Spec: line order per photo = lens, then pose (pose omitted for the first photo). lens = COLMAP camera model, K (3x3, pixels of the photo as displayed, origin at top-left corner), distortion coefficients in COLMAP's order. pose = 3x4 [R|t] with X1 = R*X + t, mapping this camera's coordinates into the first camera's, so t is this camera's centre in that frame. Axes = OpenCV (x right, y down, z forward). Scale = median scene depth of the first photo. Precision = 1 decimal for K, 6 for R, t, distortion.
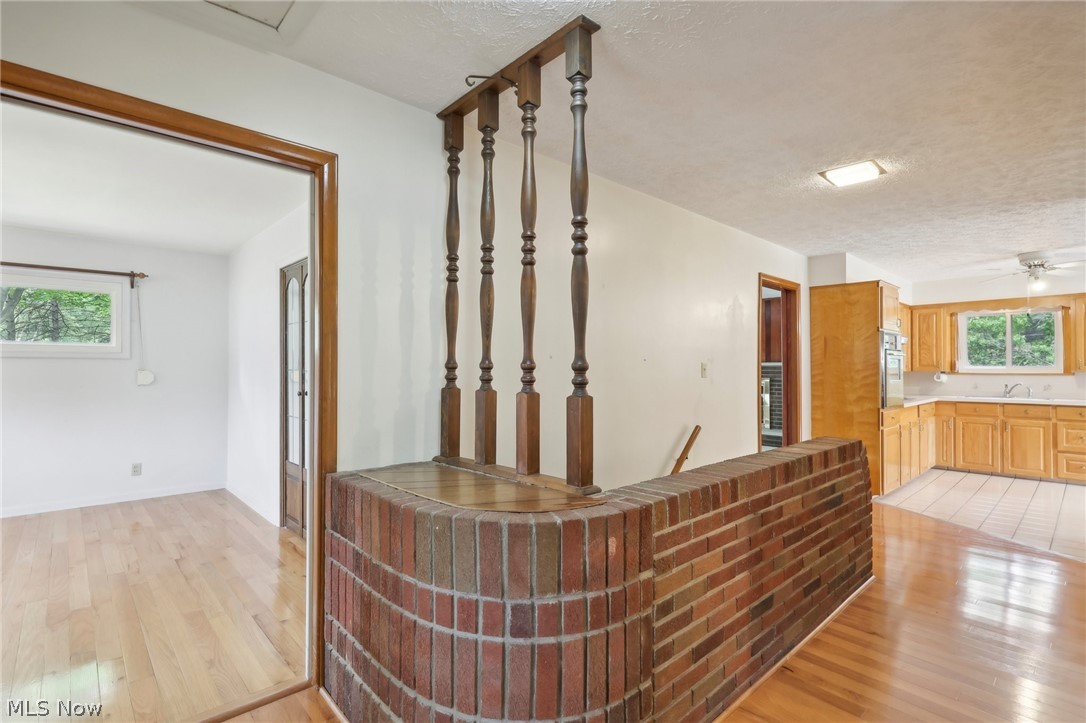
lens RADIAL K [[510.4, 0, 539.6], [0, 510.4, 364.1], [0, 0, 1]] dist [0.000297, 0.000226]
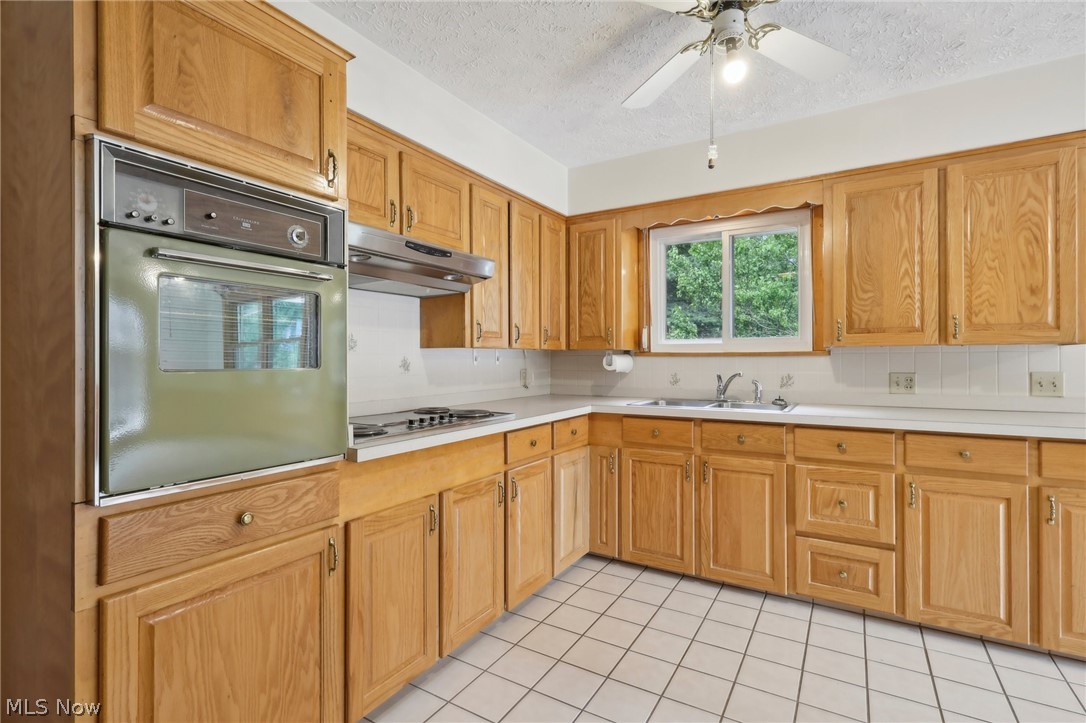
lens RADIAL K [[510.4, 0, 543.8], [0, 510.4, 358.9], [0, 0, 1]] dist [0.000297, 0.000226]
pose [[0.959130, -0.003188, 0.282947, 0.633639], [-0.000520, 0.999915, 0.013028, 0.018400], [-0.282965, -0.012643, 0.959047, 0.597210]]
